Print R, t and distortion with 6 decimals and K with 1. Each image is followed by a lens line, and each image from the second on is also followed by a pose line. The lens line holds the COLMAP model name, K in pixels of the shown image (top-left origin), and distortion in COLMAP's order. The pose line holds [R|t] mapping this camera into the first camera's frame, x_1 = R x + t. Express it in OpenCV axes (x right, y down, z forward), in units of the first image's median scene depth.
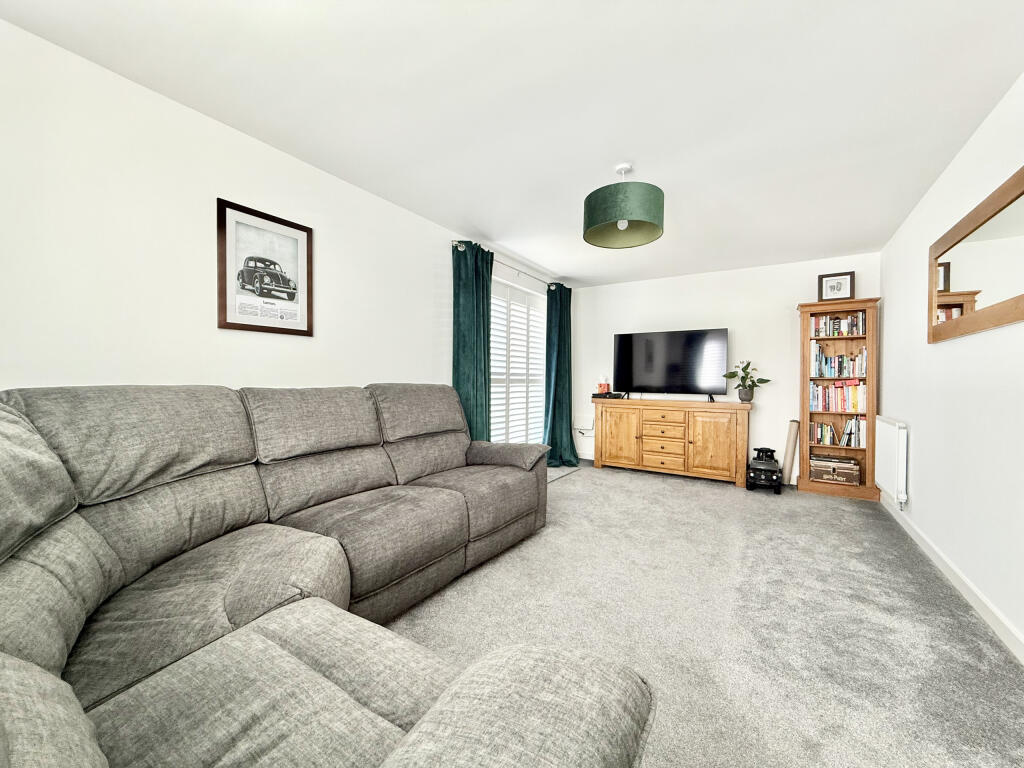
lens RADIAL K [[408.1, 0, 508.5], [0, 408.1, 383.8], [0, 0, 1]] dist [0.002064, -0.000887]
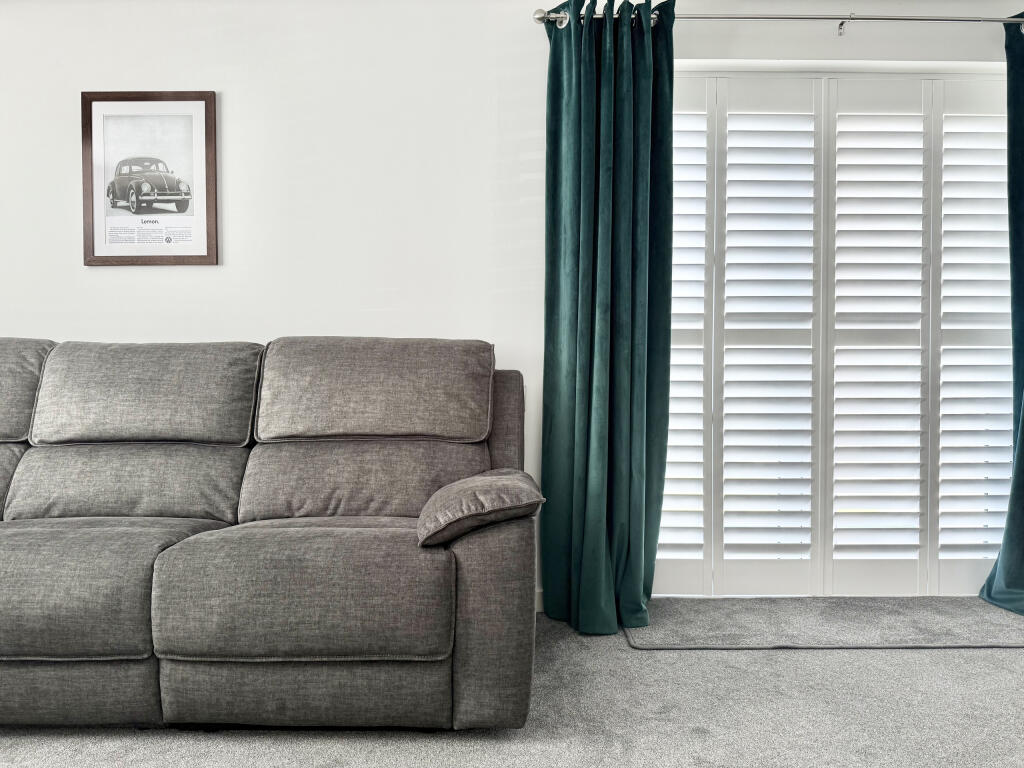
lens RADIAL K [[729.6, 0, 511.6], [0, 729.6, 385.7], [0, 0, 1]] dist [0.007382, -0.001226]
pose [[0.555589, -0.000496, -0.831457, 0.772893], [-0.003245, 0.999991, -0.002765, 0.078901], [0.831451, 0.004234, 0.555582, 0.832336]]
